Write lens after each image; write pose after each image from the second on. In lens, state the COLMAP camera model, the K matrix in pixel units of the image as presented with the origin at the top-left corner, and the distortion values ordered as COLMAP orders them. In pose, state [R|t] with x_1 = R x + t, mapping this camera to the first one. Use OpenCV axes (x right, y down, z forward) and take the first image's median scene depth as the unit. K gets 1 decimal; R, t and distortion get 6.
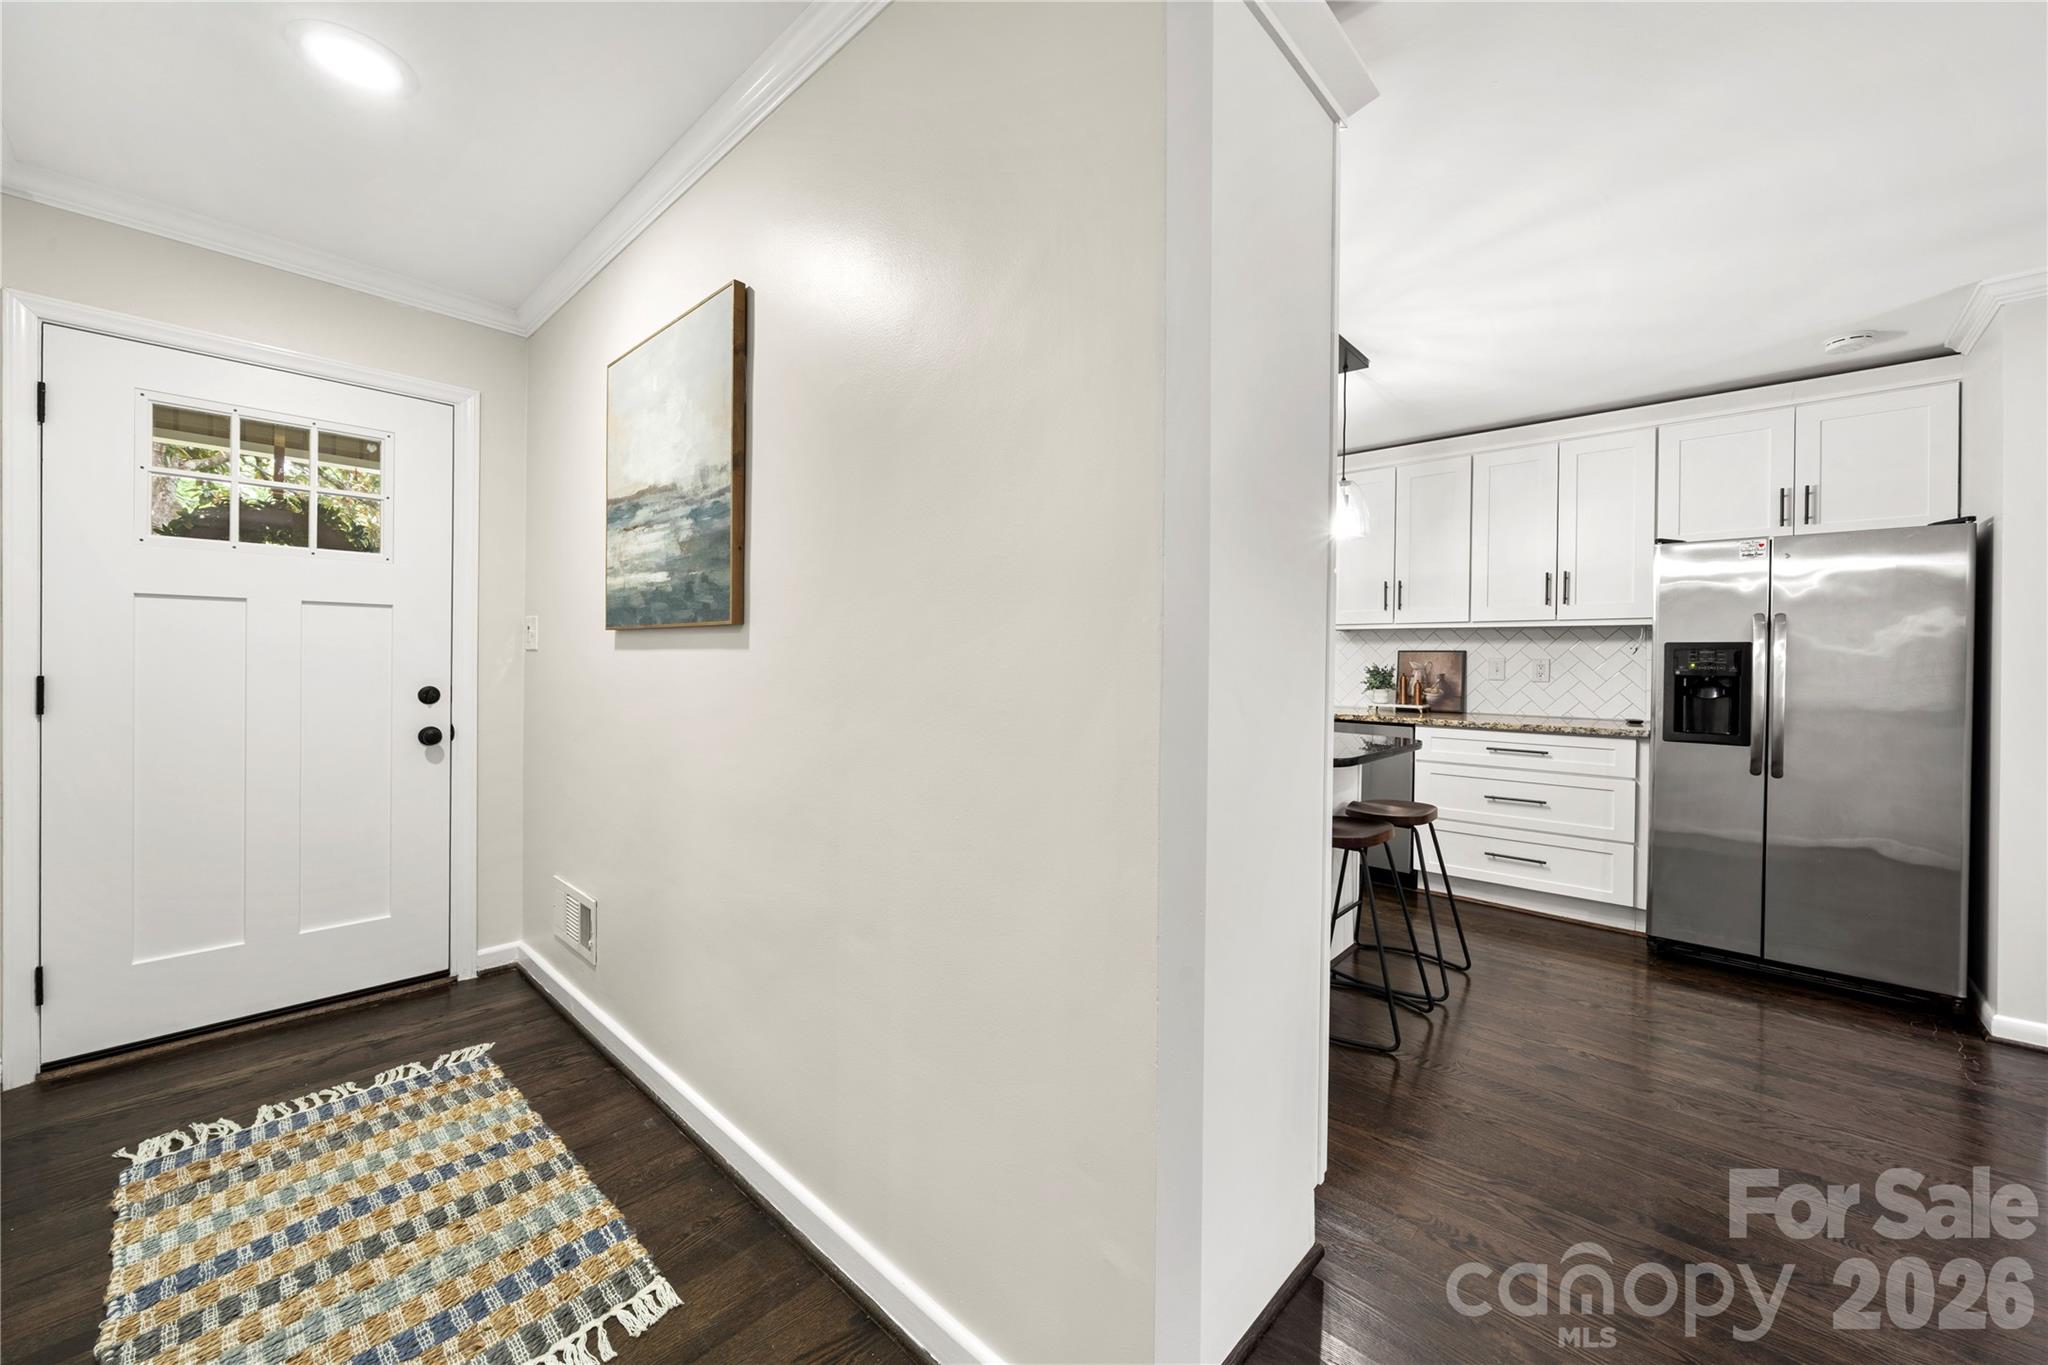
lens RADIAL K [[772.7, 0, 1015.9], [0, 772.7, 668.9], [0, 0, 1]] dist [-0.002163, -0.000256]
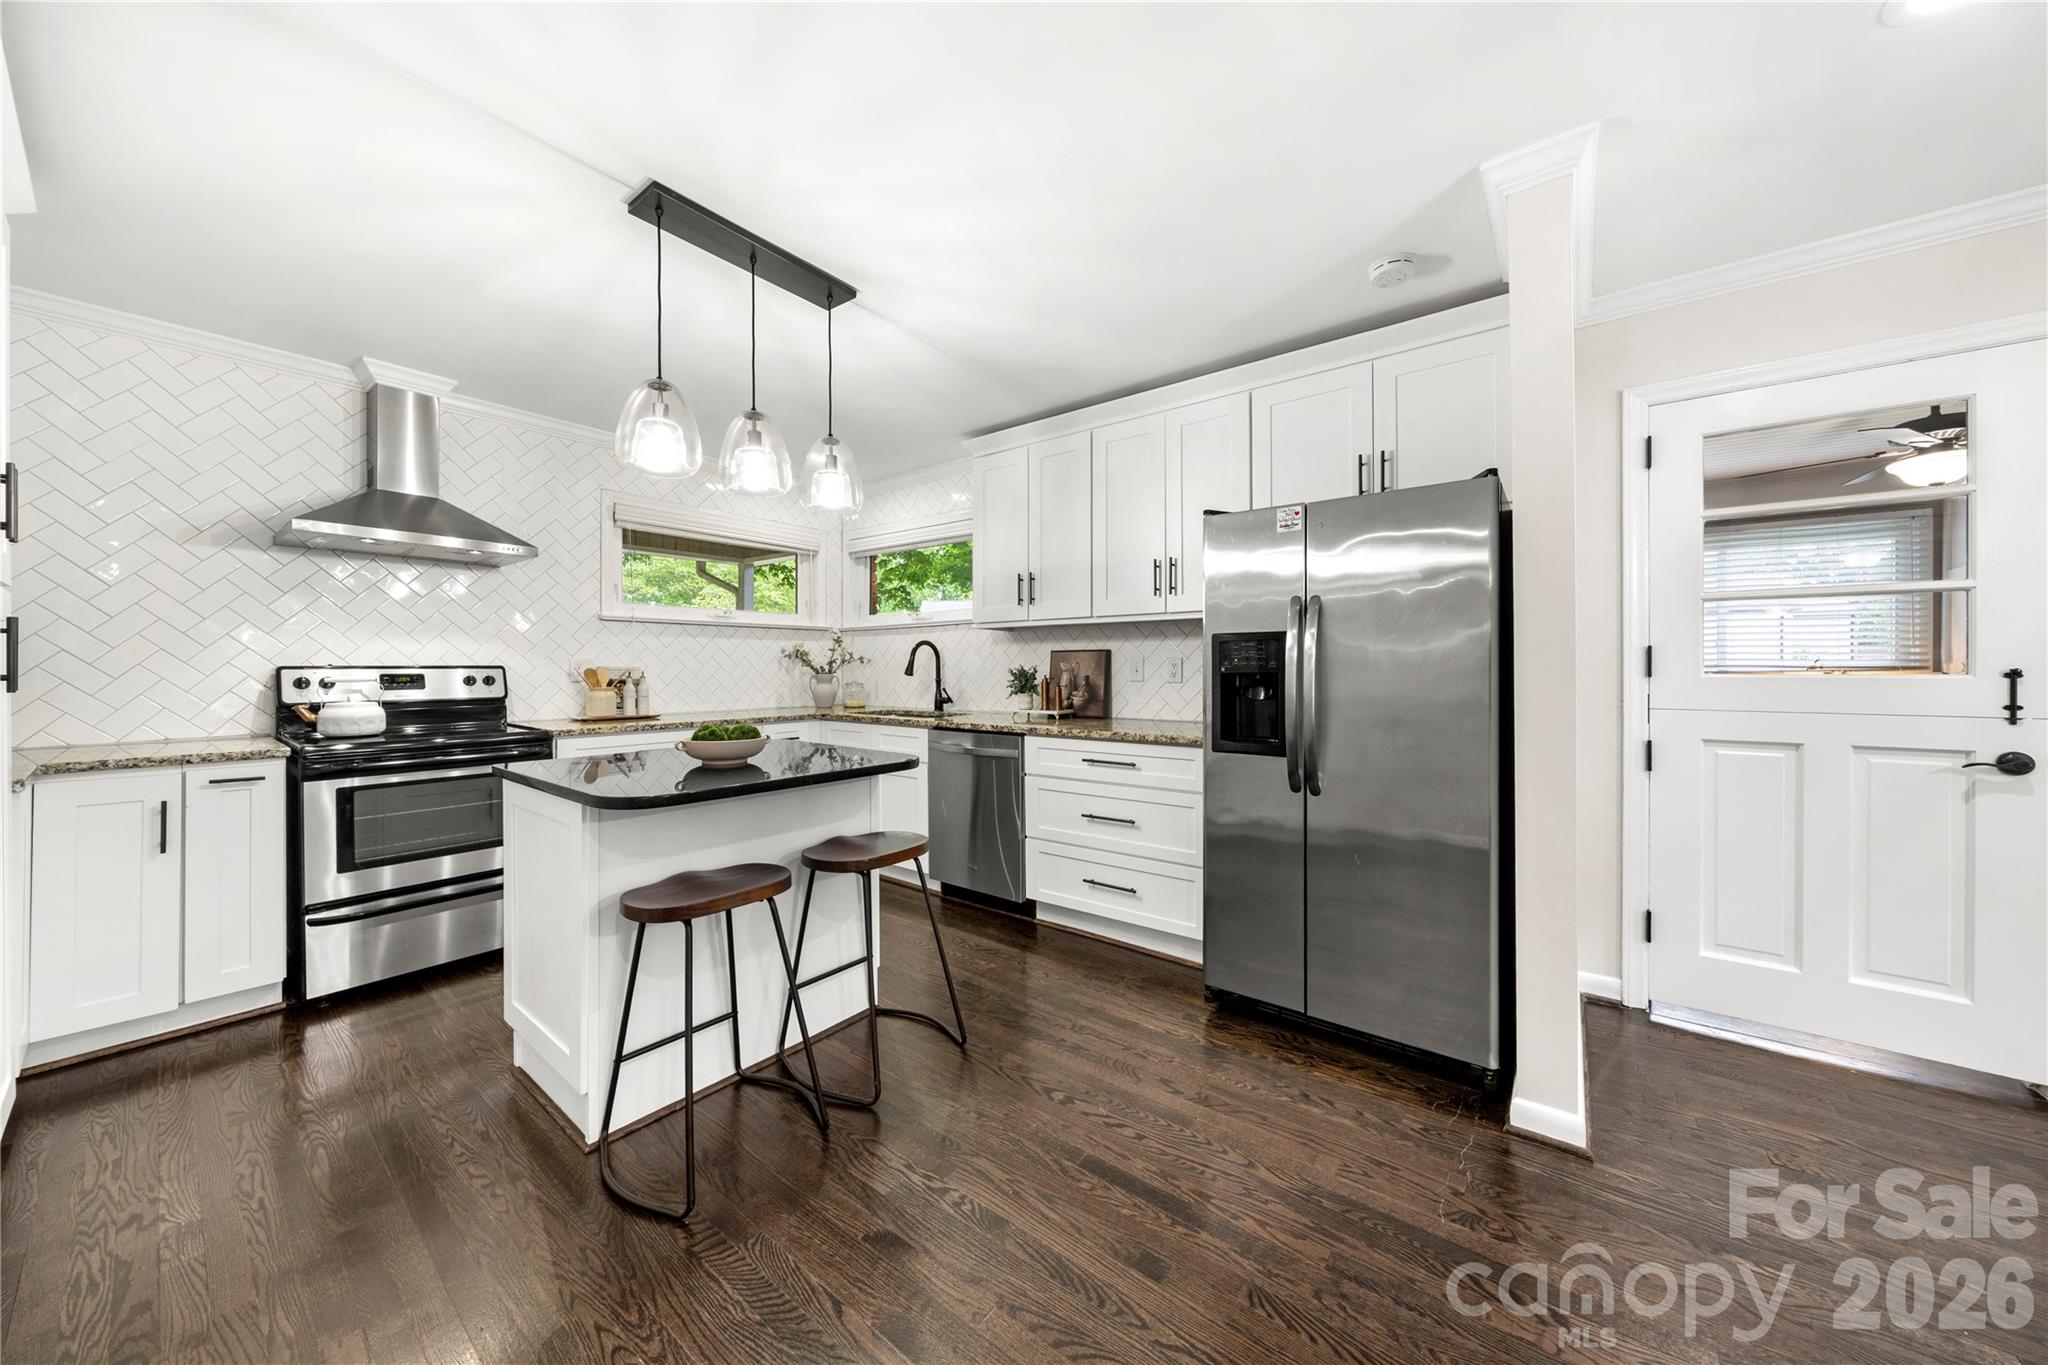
lens RADIAL K [[704.2, 0, 1018.6], [0, 704.2, 674.3], [0, 0, 1]] dist [-0.002211, -0.000483]
pose [[0.996720, -0.014419, 0.079635, 0.590009], [0.014768, 0.999884, -0.003806, 0.009884], [-0.079571, 0.004969, 0.996817, 0.264584]]
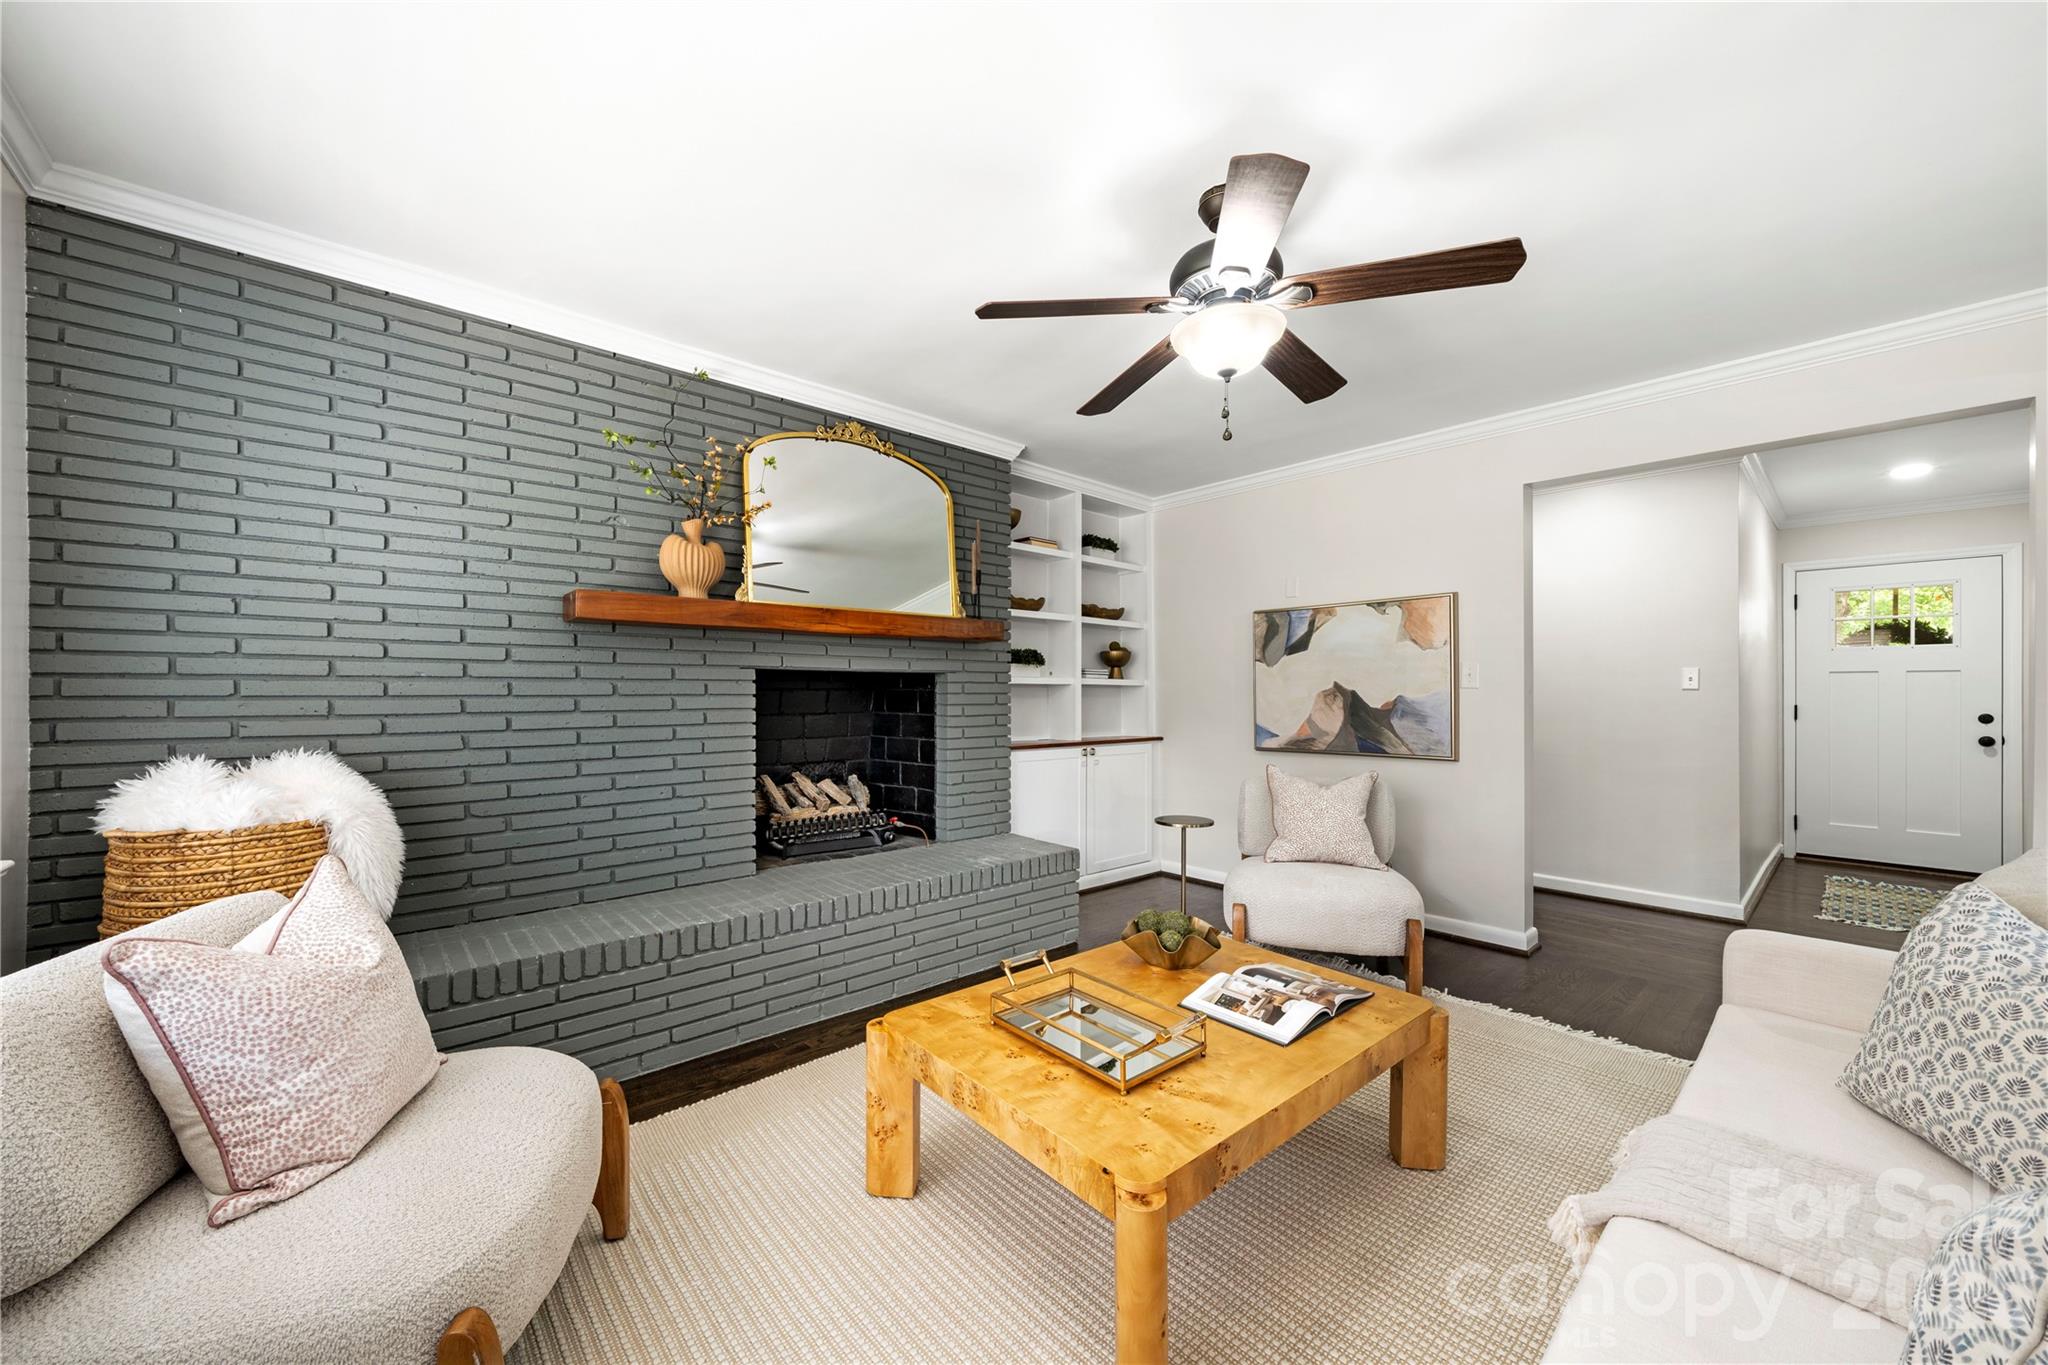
lens RADIAL K [[772.7, 0, 1017.9], [0, 772.7, 687.9], [0, 0, 1]] dist [-0.002163, -0.000256]
pose [[-0.093269, -0.014076, -0.995541, 1.118238], [-0.017323, 0.999772, -0.012513, 0.021388], [0.995490, 0.016079, -0.093492, -0.977185]]
